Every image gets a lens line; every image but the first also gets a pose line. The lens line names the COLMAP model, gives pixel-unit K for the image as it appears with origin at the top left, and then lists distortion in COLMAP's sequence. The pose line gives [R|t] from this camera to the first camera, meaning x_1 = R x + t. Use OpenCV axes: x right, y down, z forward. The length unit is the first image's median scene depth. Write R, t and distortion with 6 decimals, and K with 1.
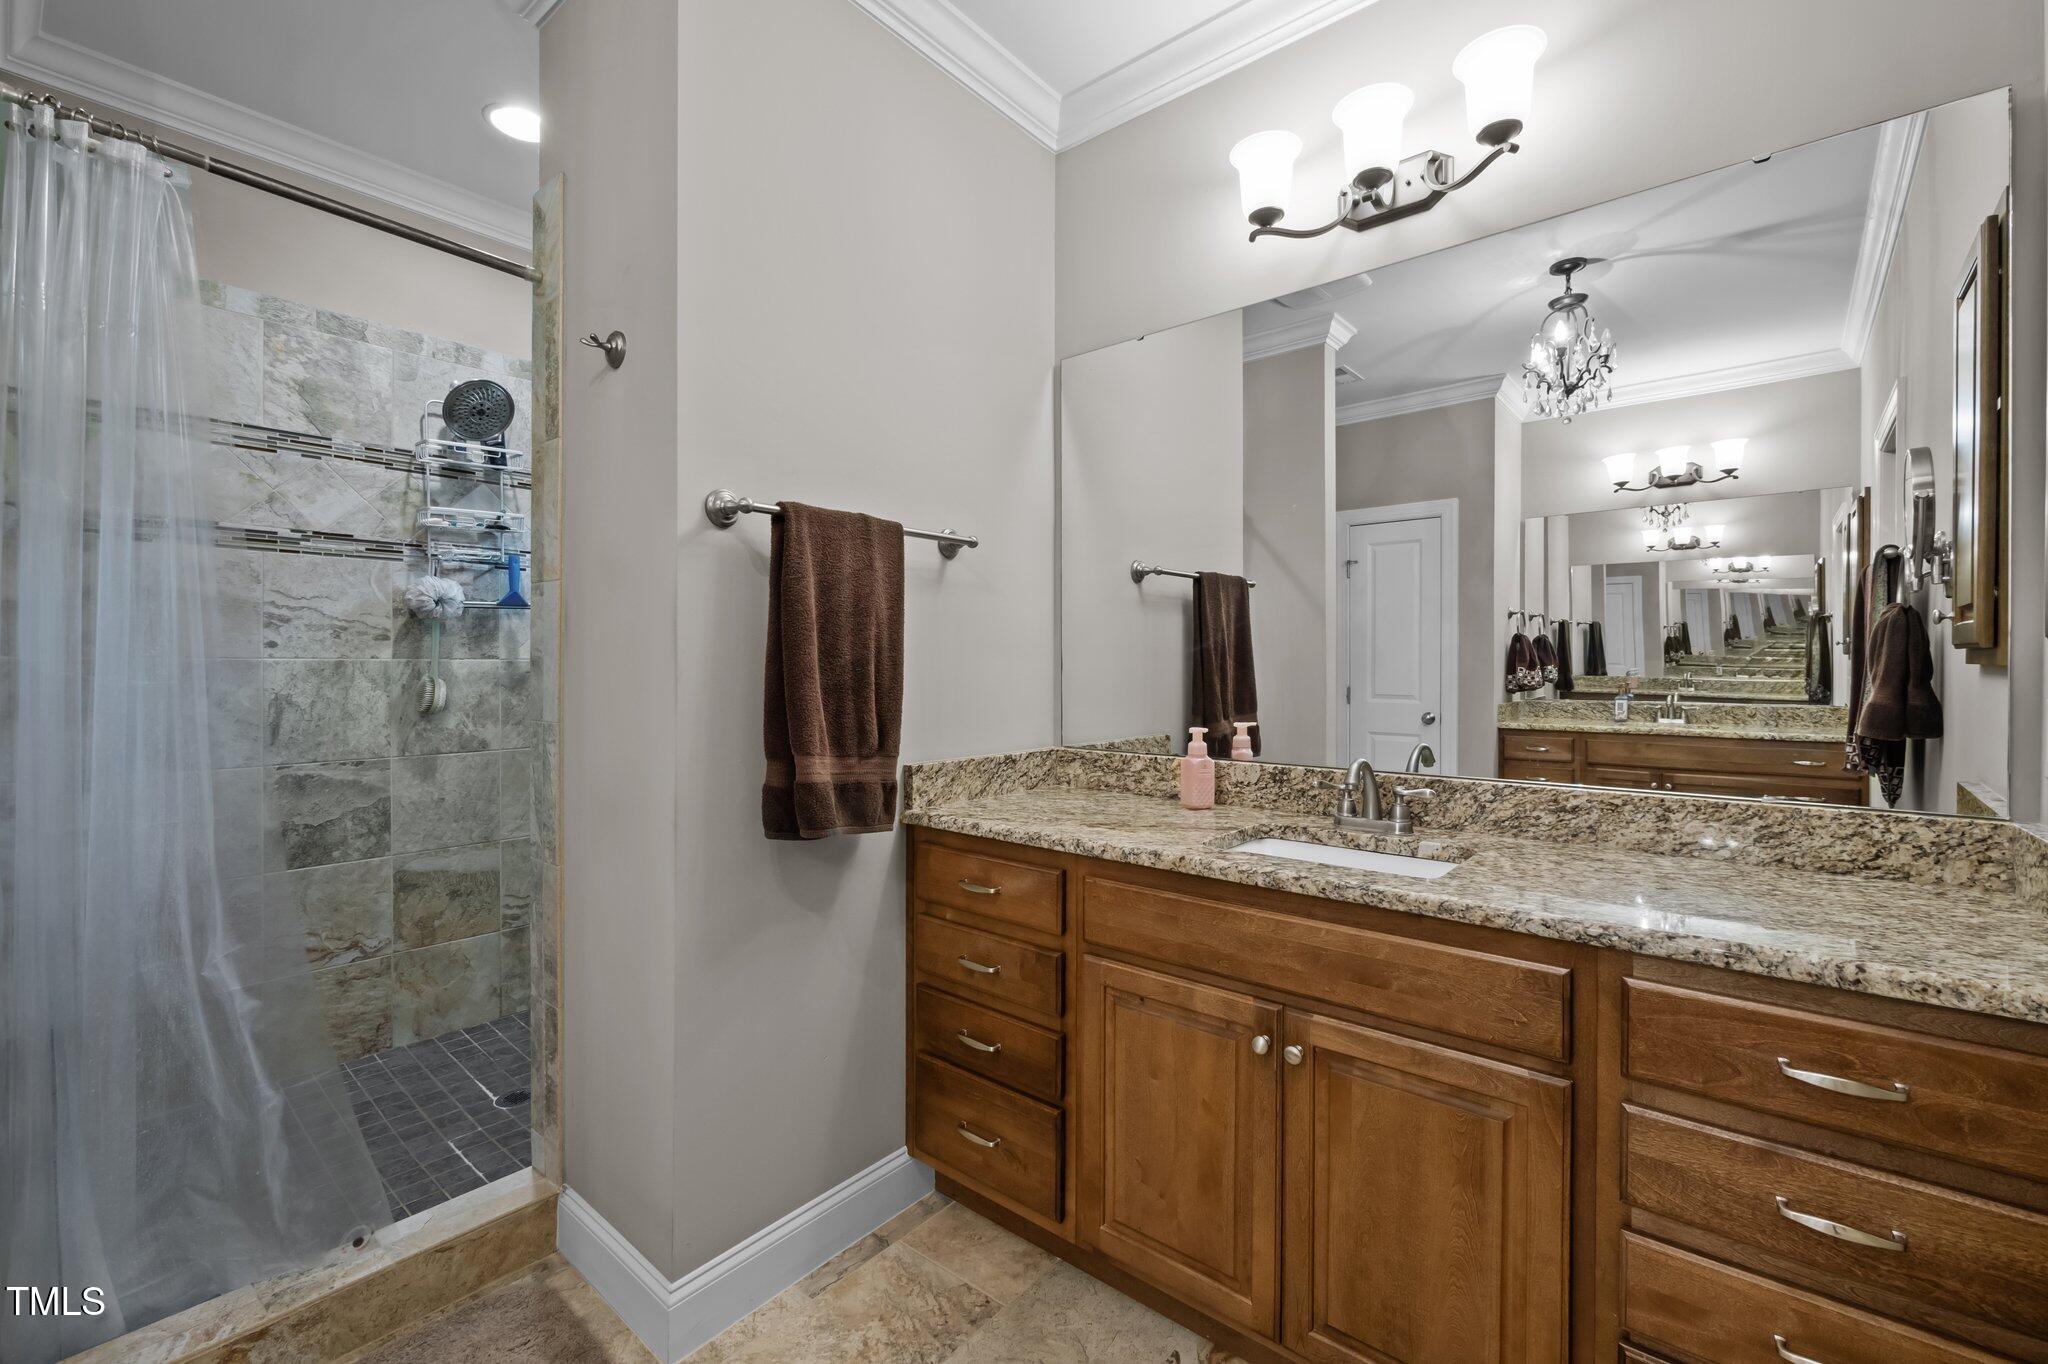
lens RADIAL K [[858.0, 0, 1031.4], [0, 858.0, 673.9], [0, 0, 1]] dist [-0.010409, 0.000591]
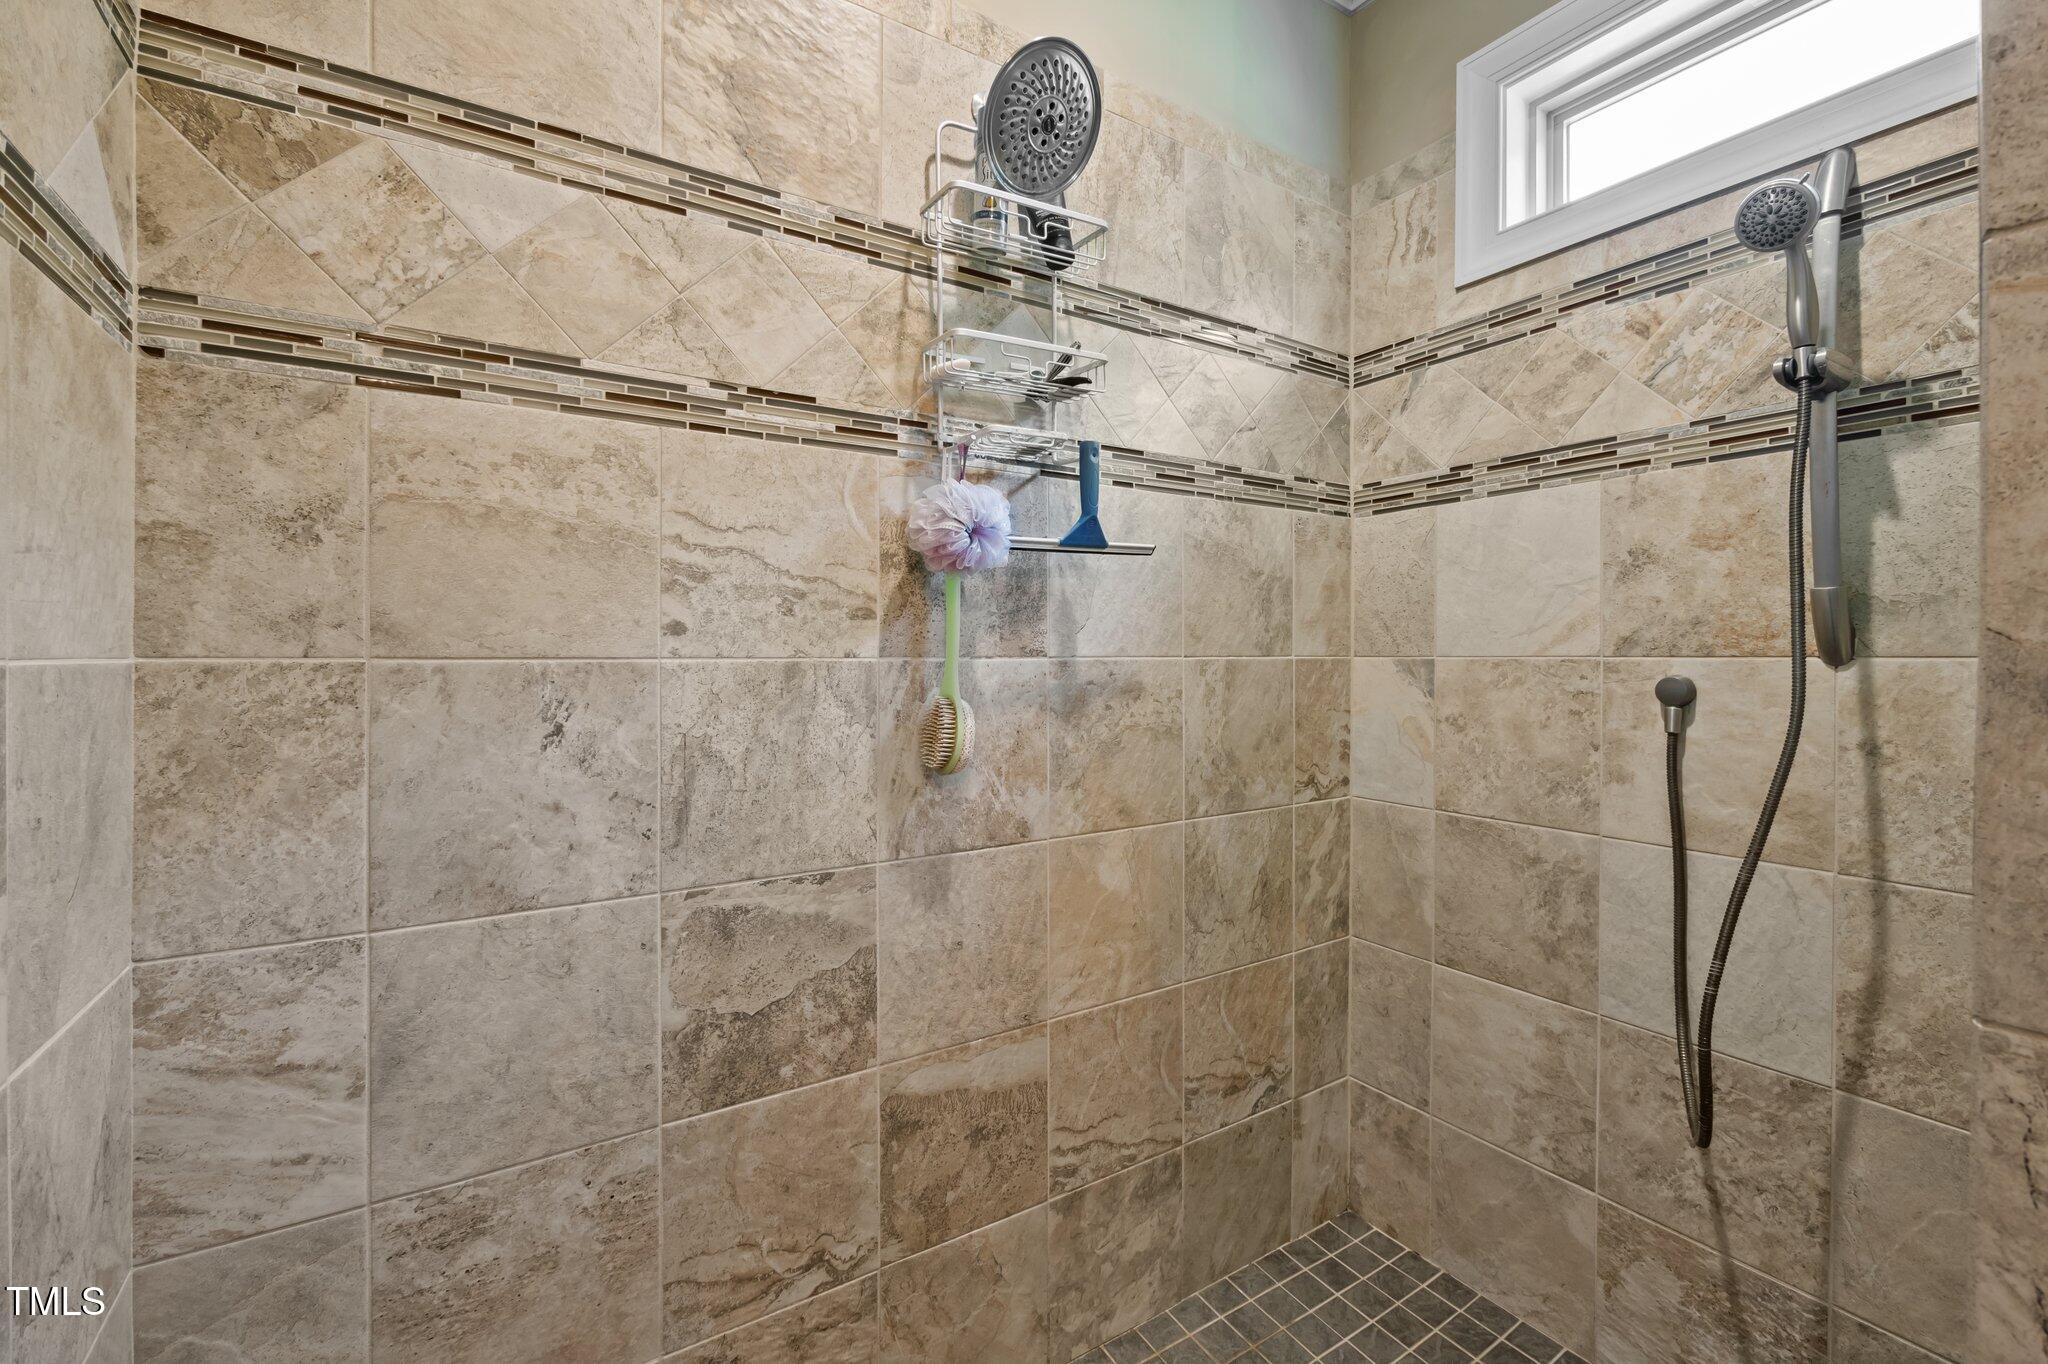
lens RADIAL K [[858.0, 0, 1028.2], [0, 858.0, 666.1], [0, 0, 1]] dist [-0.010409, 0.000591]
pose [[0.949447, 0.000988, -0.313925, -0.520398], [-0.001016, 0.999999, 0.000074, -0.013241], [0.313925, 0.000248, 0.949448, 0.569644]]
